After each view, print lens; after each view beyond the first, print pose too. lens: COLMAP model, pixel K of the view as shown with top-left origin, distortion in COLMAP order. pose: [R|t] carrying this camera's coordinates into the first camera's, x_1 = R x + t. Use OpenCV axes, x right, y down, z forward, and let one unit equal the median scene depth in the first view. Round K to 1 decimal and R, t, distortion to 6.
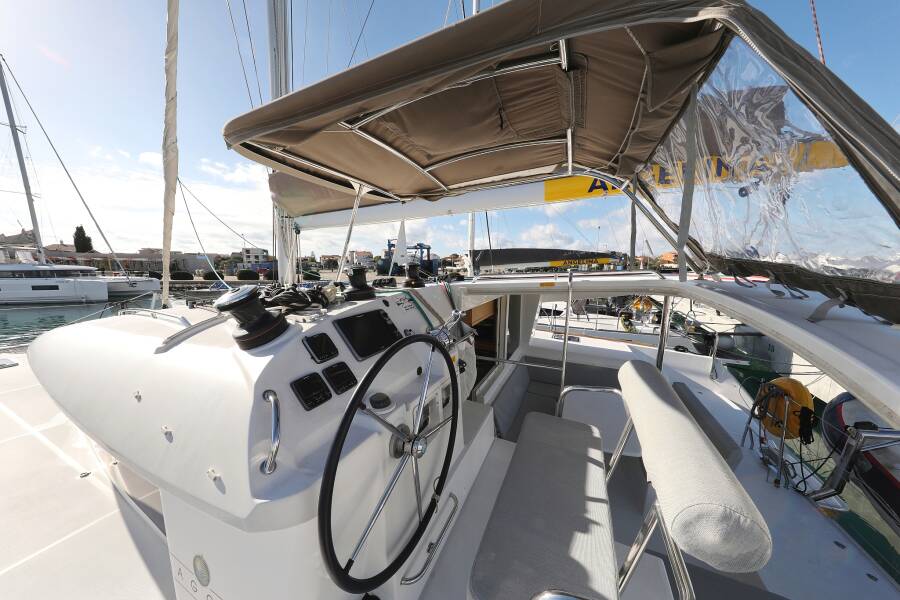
lens RADIAL K [[278.7, 0, 453.1], [0, 278.7, 309.8], [0, 0, 1]] dist [-0.000742, -0.000201]
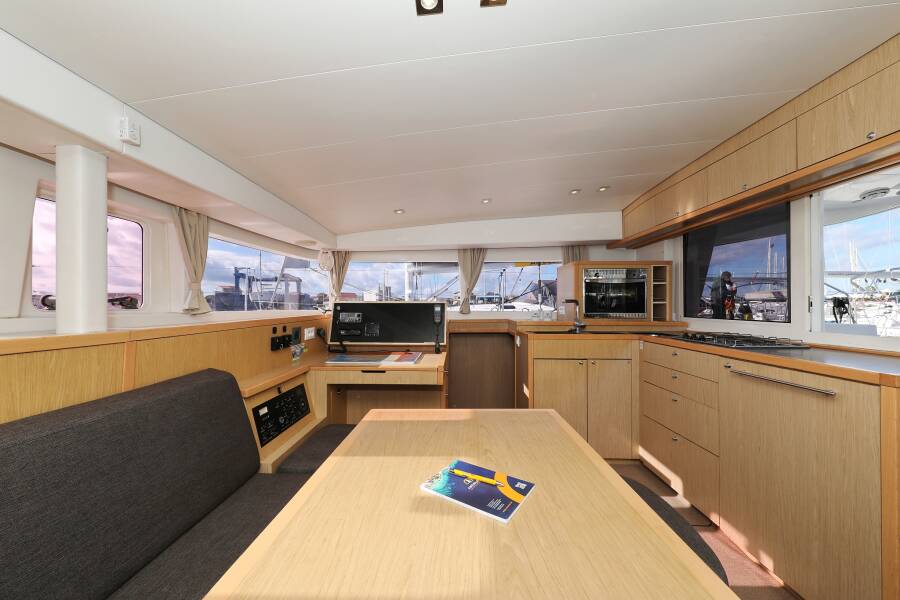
lens RADIAL K [[314.9, 0, 449.7], [0, 314.9, 302.7], [0, 0, 1]] dist [0.021112, 0.000051]
pose [[0.926199, -0.007098, 0.376967, -0.213528], [0.071431, 0.985019, -0.156955, 0.088131], [-0.370206, 0.172299, 0.912831, 0.371122]]
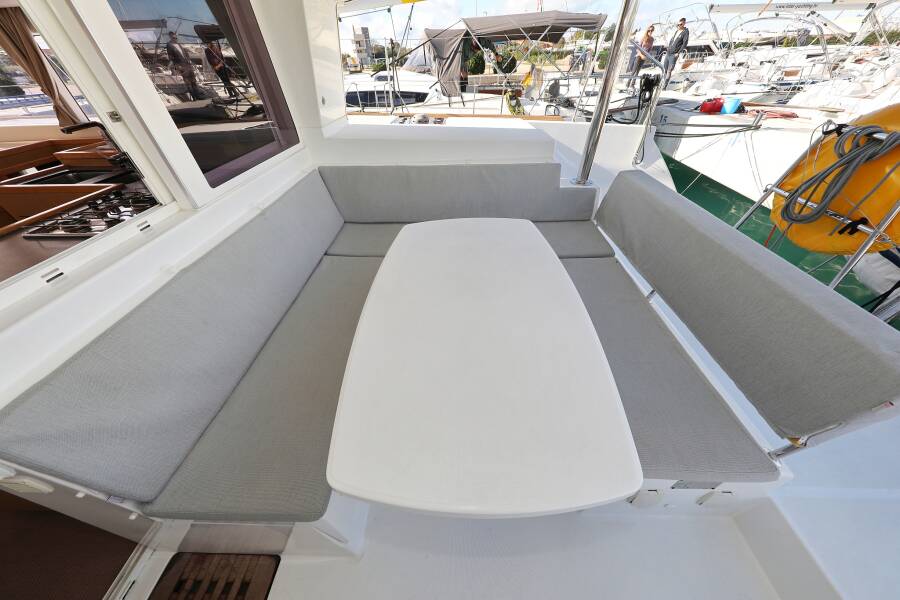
lens RADIAL K [[274.4, 0, 450.0], [0, 274.4, 300.0], [0, 0, 1]] dist [0.000302, 0.000008]
pose [[0.919261, -0.278482, 0.278220, 0.150918], [0.089748, 0.836427, 0.540680, 0.072098], [-0.383281, -0.472057, 0.793888, 0.287207]]
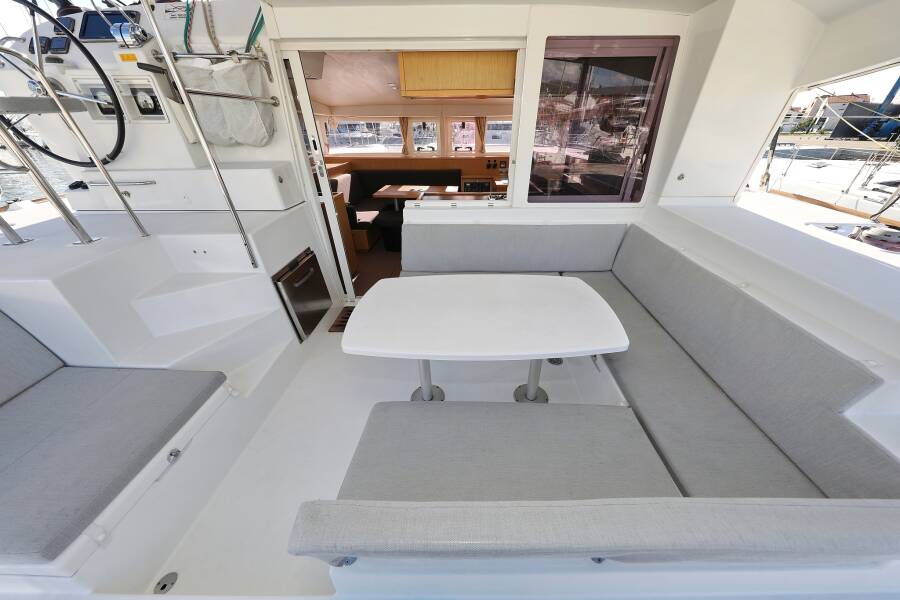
lens RADIAL K [[291.0, 0, 466.4], [0, 291.0, 308.6], [0, 0, 1]] dist [0.003973, 0.000005]
pose [[0.412460, 0.481772, -0.773157, 0.332412], [-0.142760, 0.872411, 0.467460, 0.055917], [0.899720, -0.082433, 0.428612, 0.295461]]
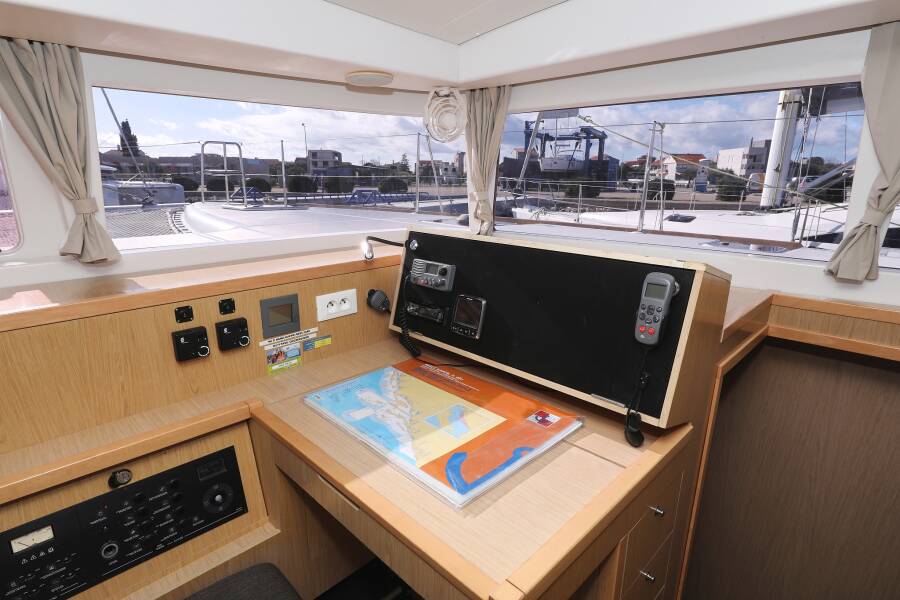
lens RADIAL K [[476.8, 0, 452.4], [0, 476.8, 315.3], [0, 0, 1]] dist [-0.001670, -0.000689]
pose [[0.934519, 0.099315, -0.341775, -0.123965], [-0.057802, 0.989880, 0.129598, 0.042972], [0.351187, -0.101357, 0.930803, 0.510830]]
